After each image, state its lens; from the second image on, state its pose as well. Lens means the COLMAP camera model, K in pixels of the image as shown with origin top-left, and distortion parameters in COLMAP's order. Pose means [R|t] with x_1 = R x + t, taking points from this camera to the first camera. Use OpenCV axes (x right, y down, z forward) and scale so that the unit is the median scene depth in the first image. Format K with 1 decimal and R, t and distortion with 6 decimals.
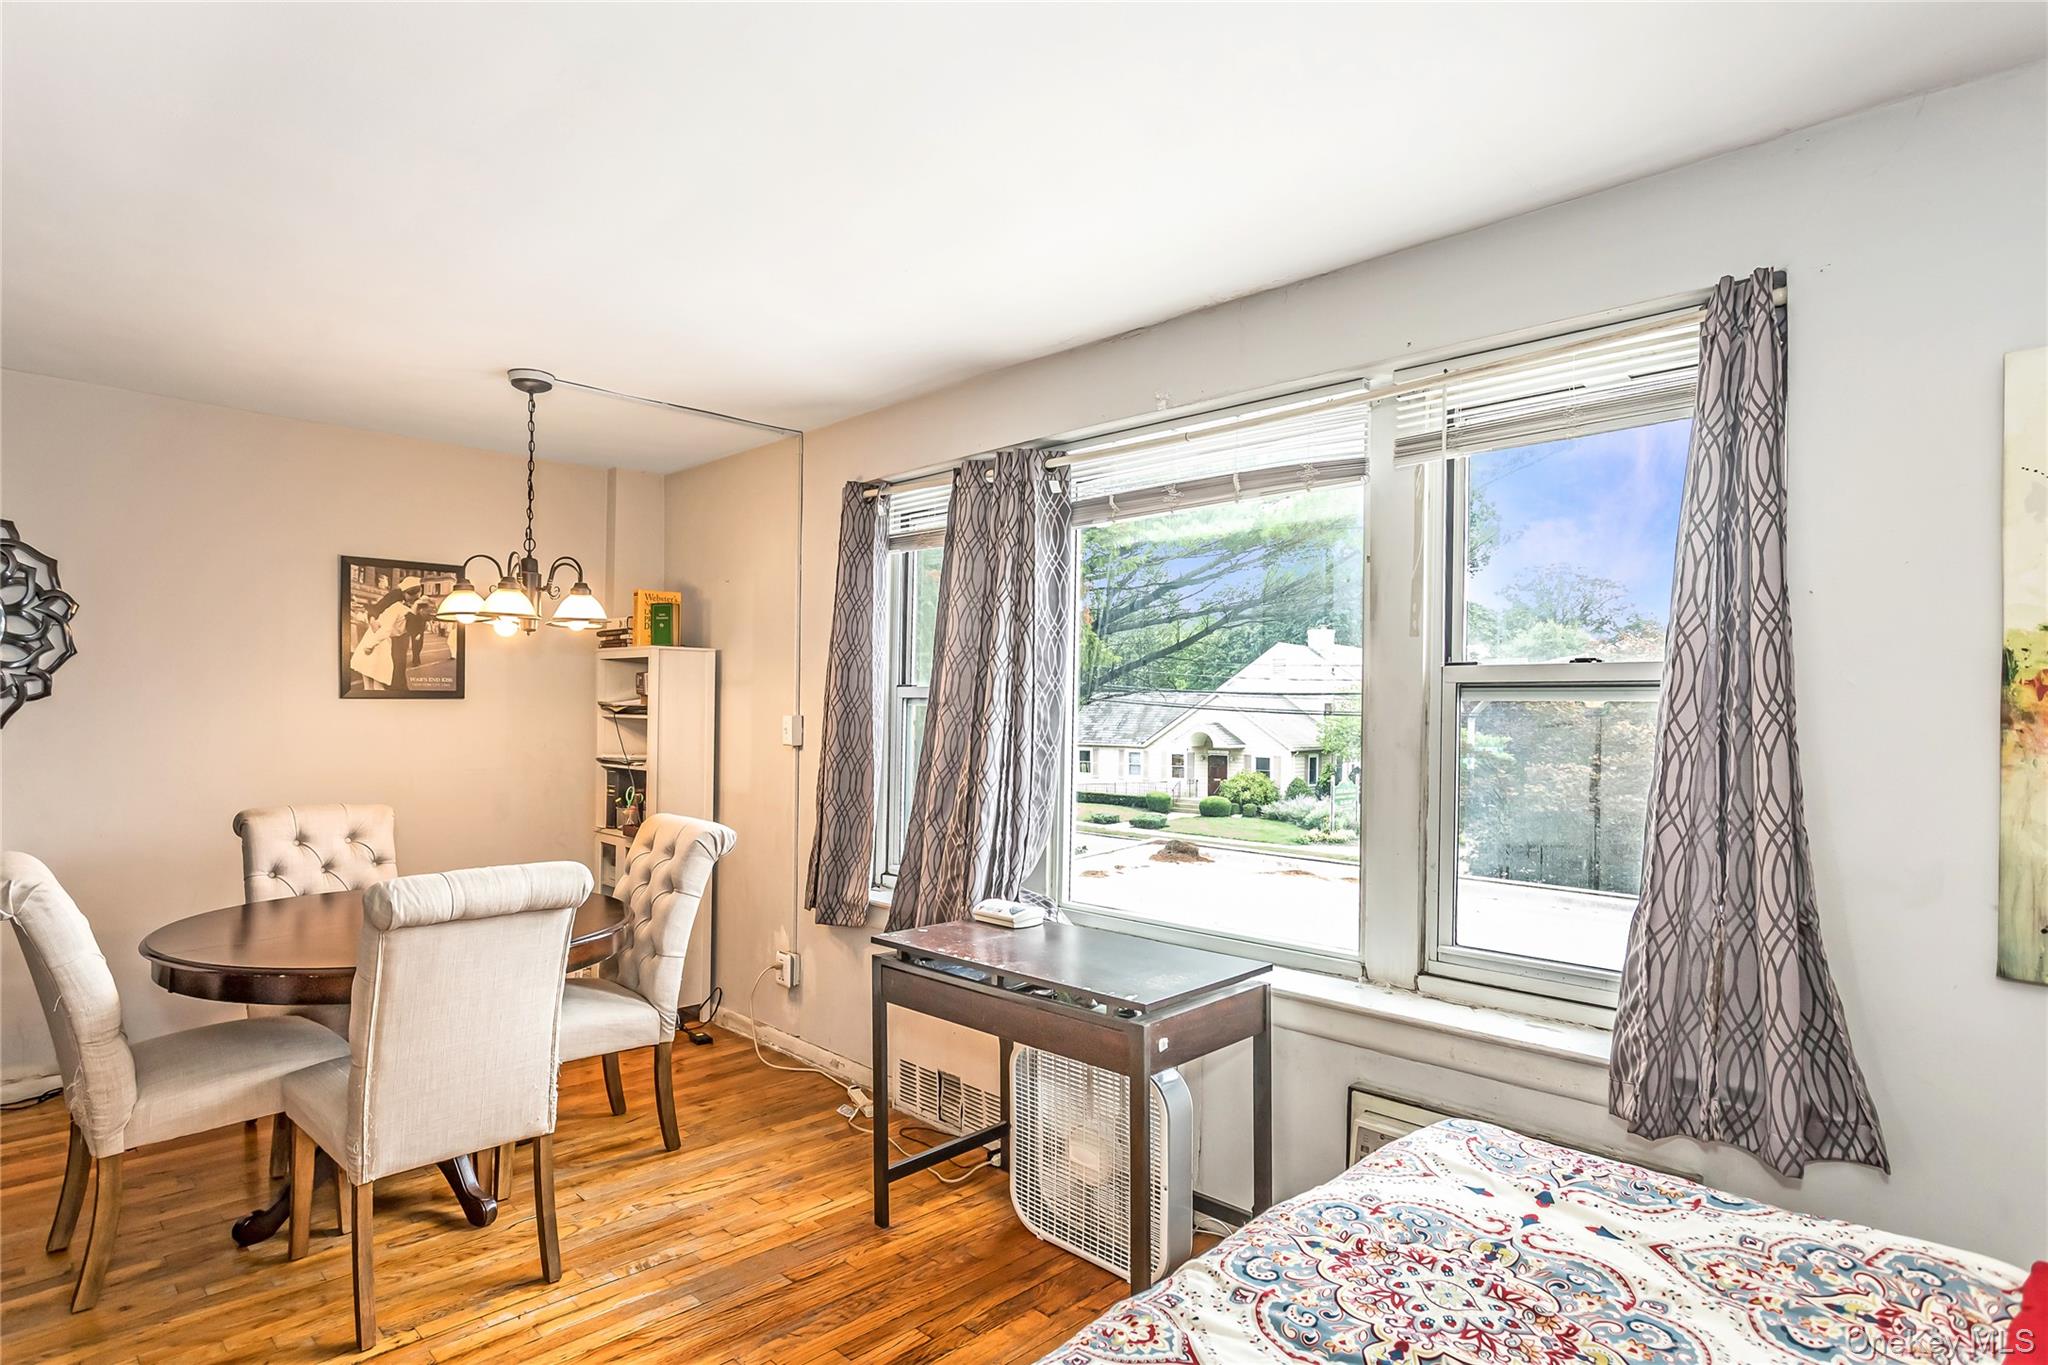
lens RADIAL K [[1092.8, 0, 1024.5], [0, 1092.8, 705.2], [0, 0, 1]] dist [0.001313, 0.030472]
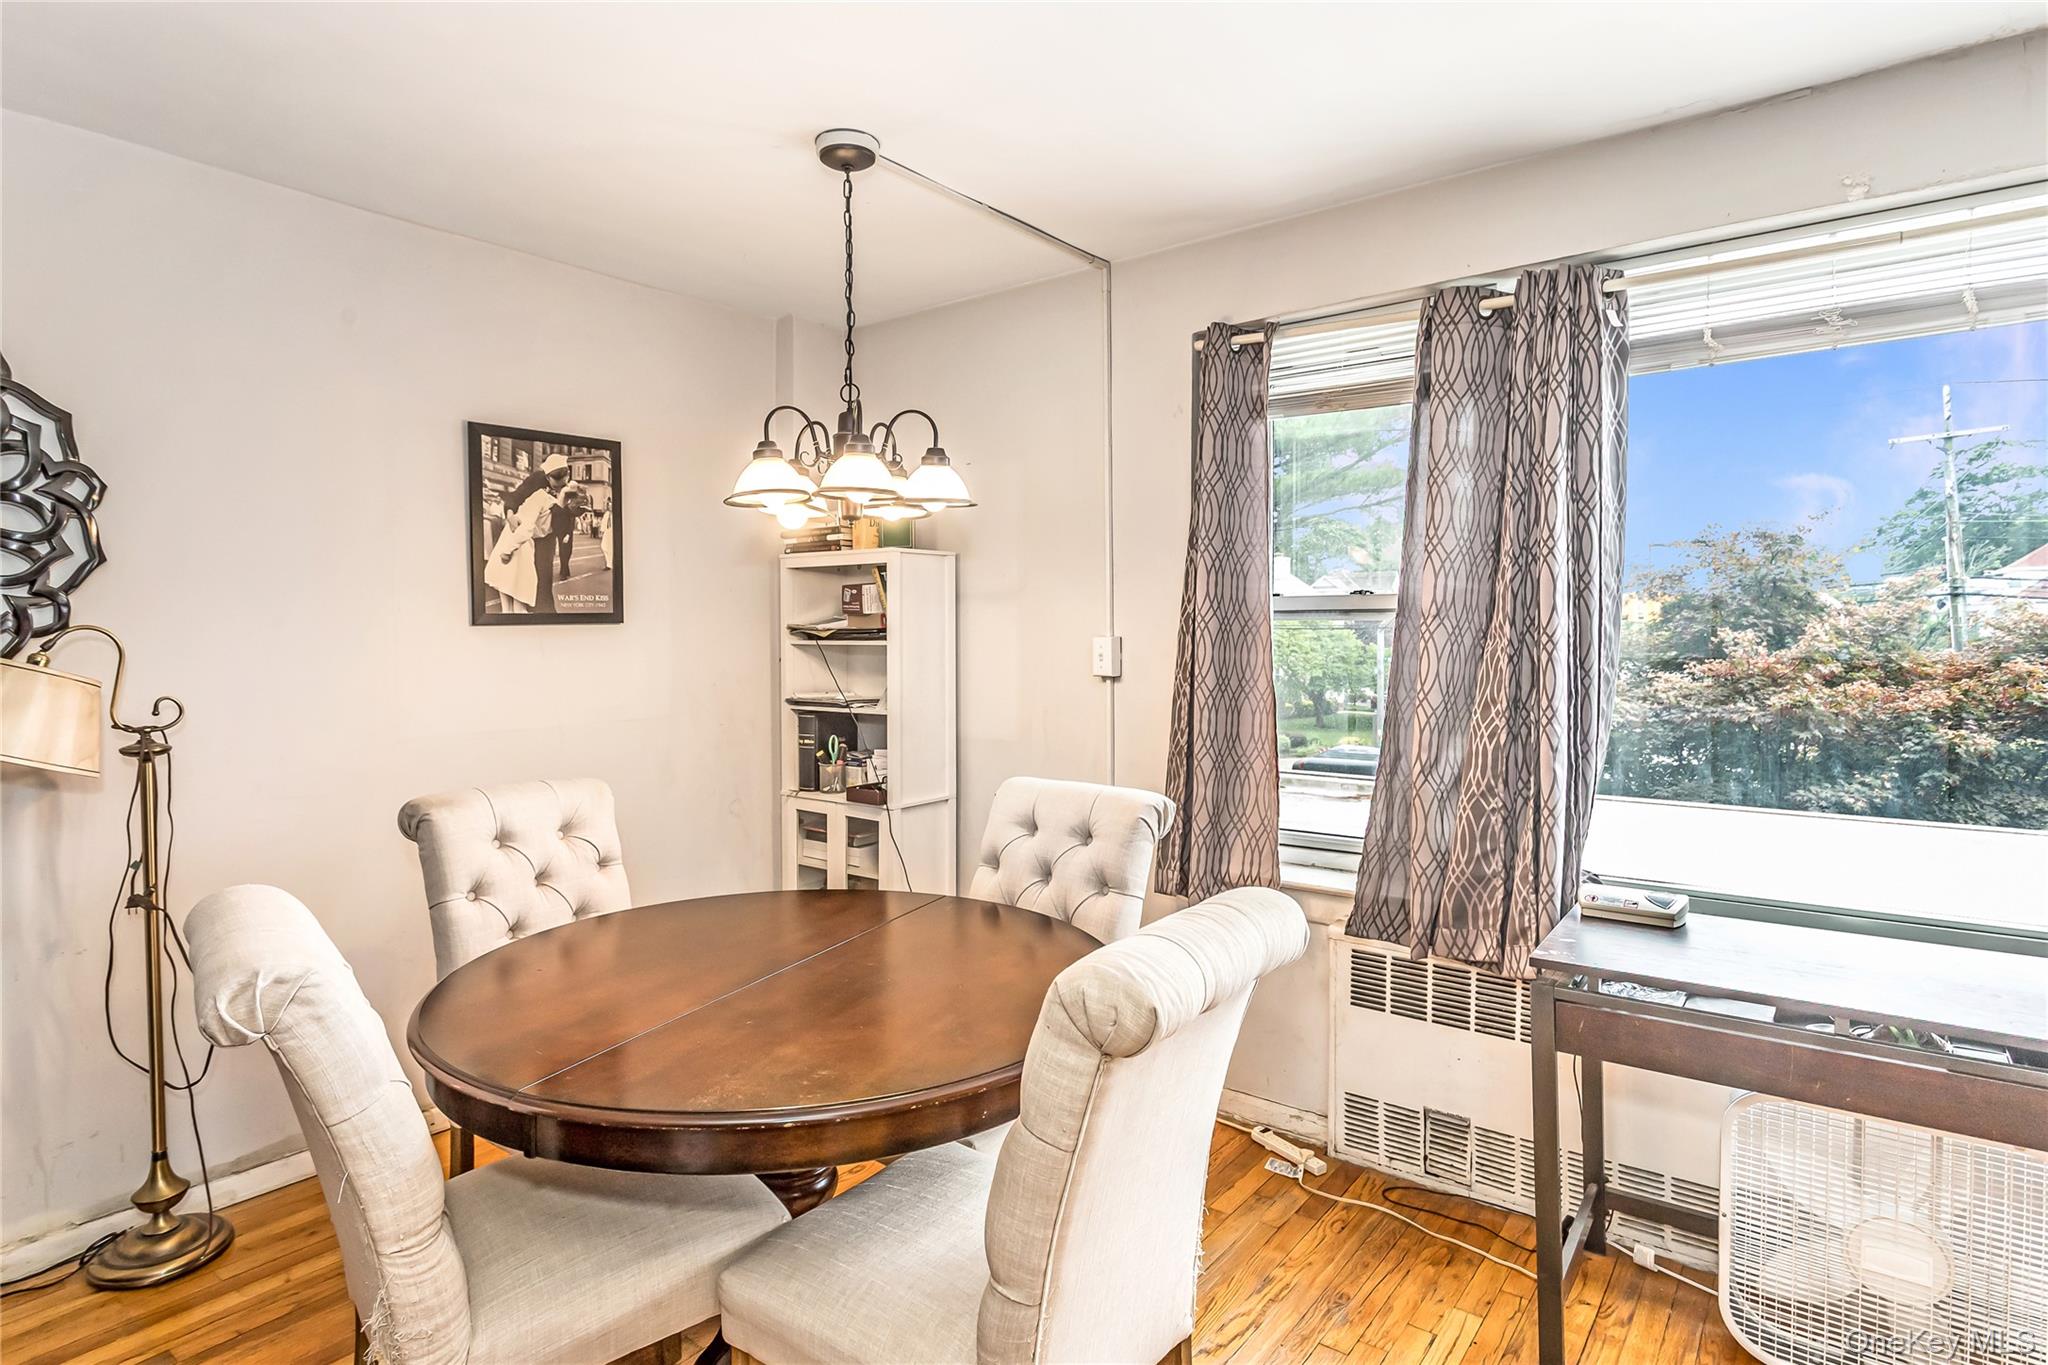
lens RADIAL K [[1100.5, 0, 1054.0], [0, 1100.5, 638.5], [0, 0, 1]] dist [-0.000318, 0.028573]
pose [[0.988374, -0.021286, 0.150546, -0.417754], [0.019071, 0.999688, 0.016141, -0.003041], [-0.150842, -0.013082, 0.988471, 0.287426]]
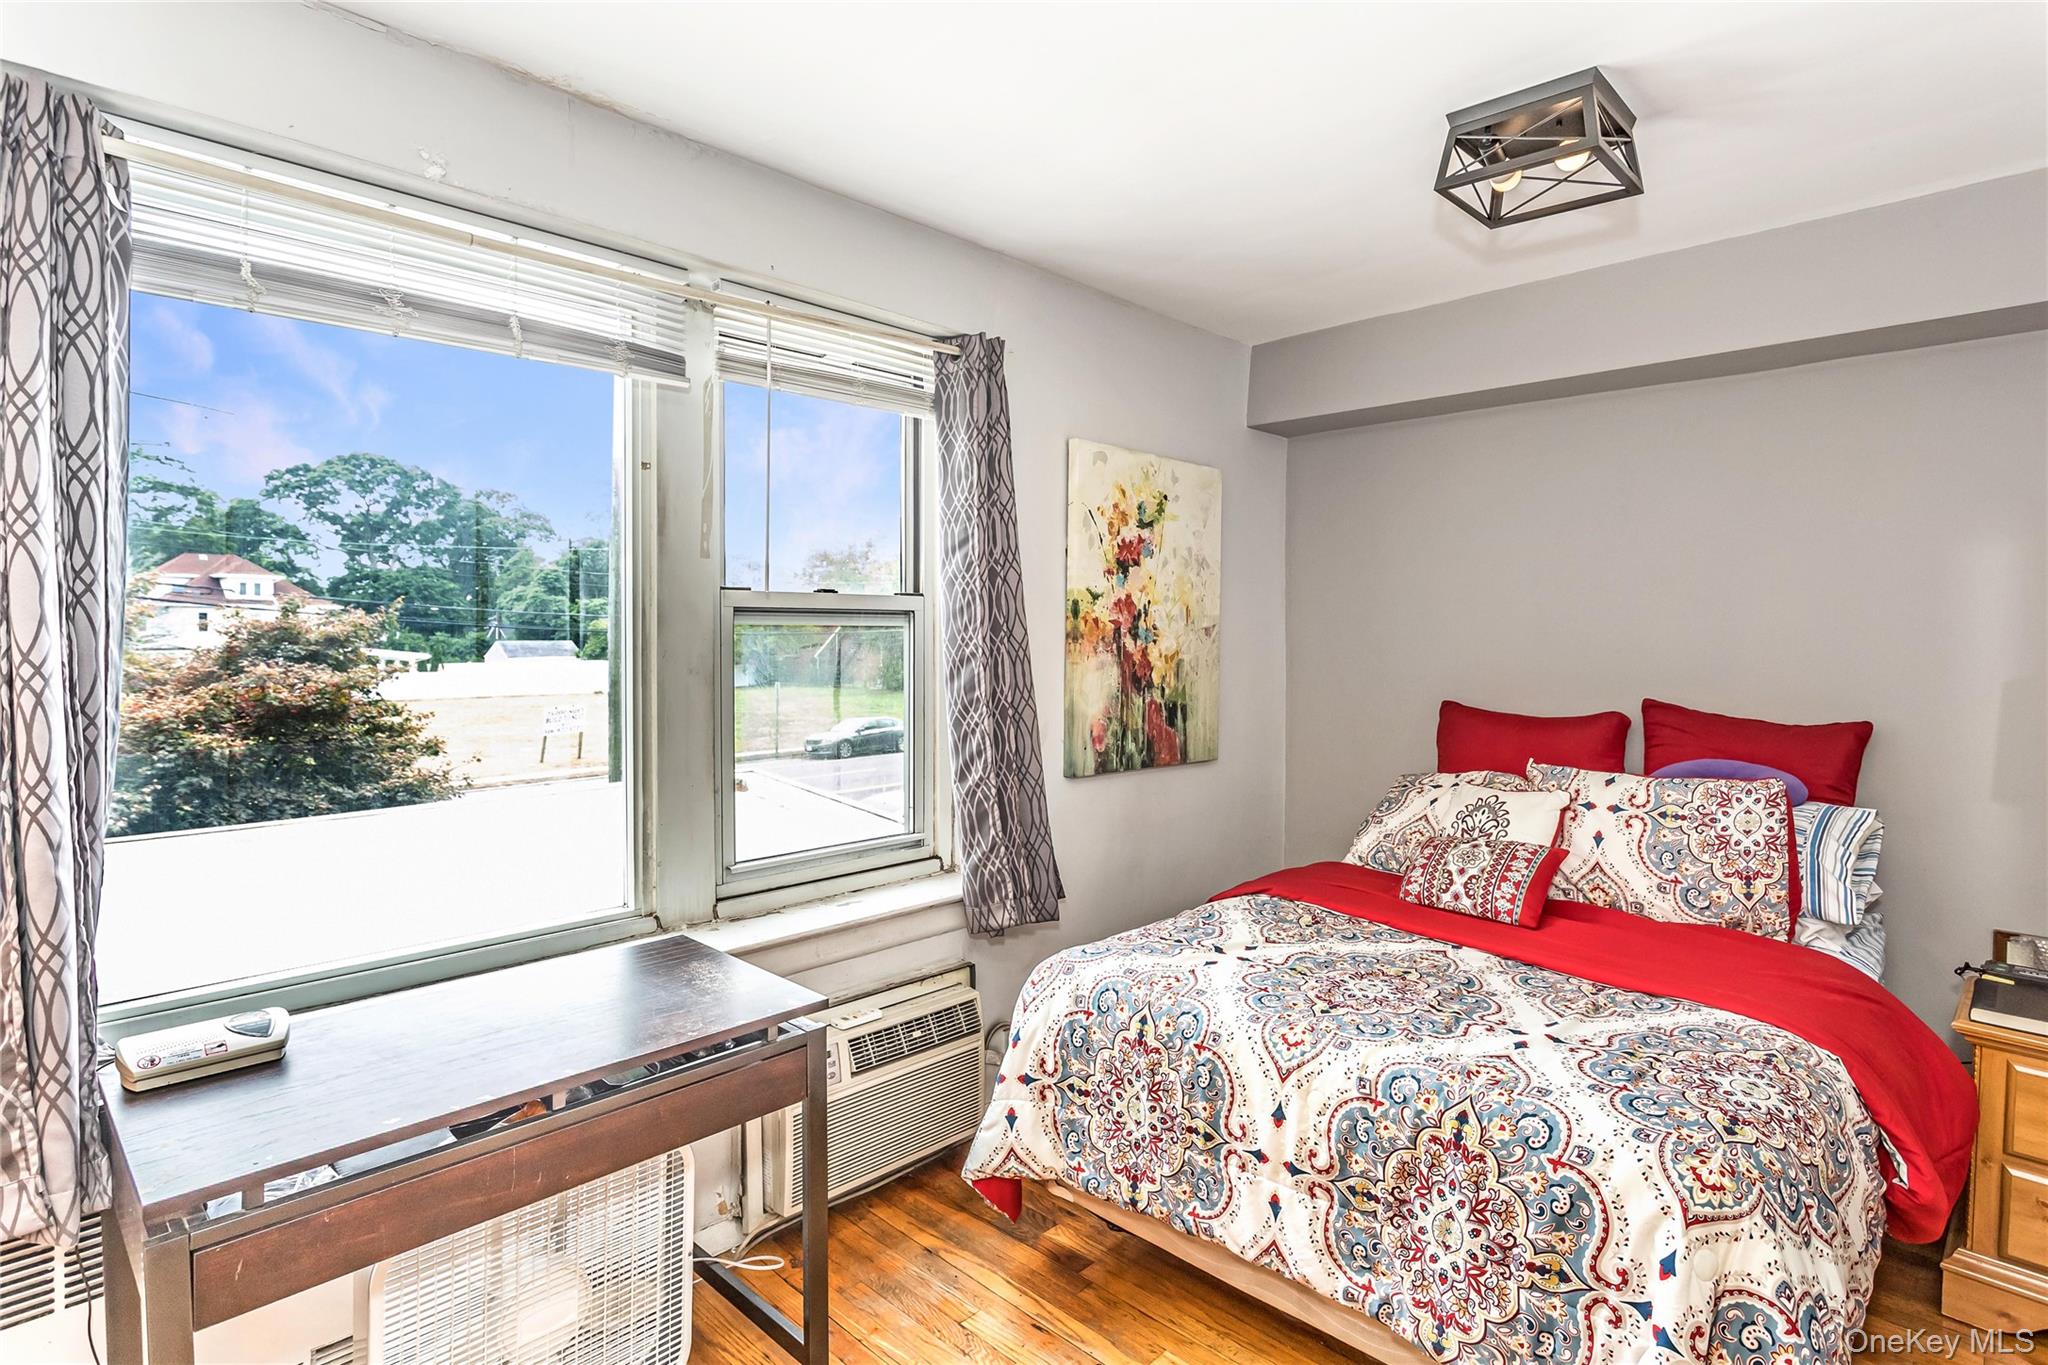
lens RADIAL K [[1040.3, 0, 1022.0], [0, 1040.3, 648.8], [0, 0, 1]] dist [-0.000447, -0.000174]
pose [[0.003208, -0.032503, 0.999466, -0.410652], [-0.011962, 0.999399, 0.032539, -0.011505], [-0.999923, -0.012060, 0.002817, 0.522920]]
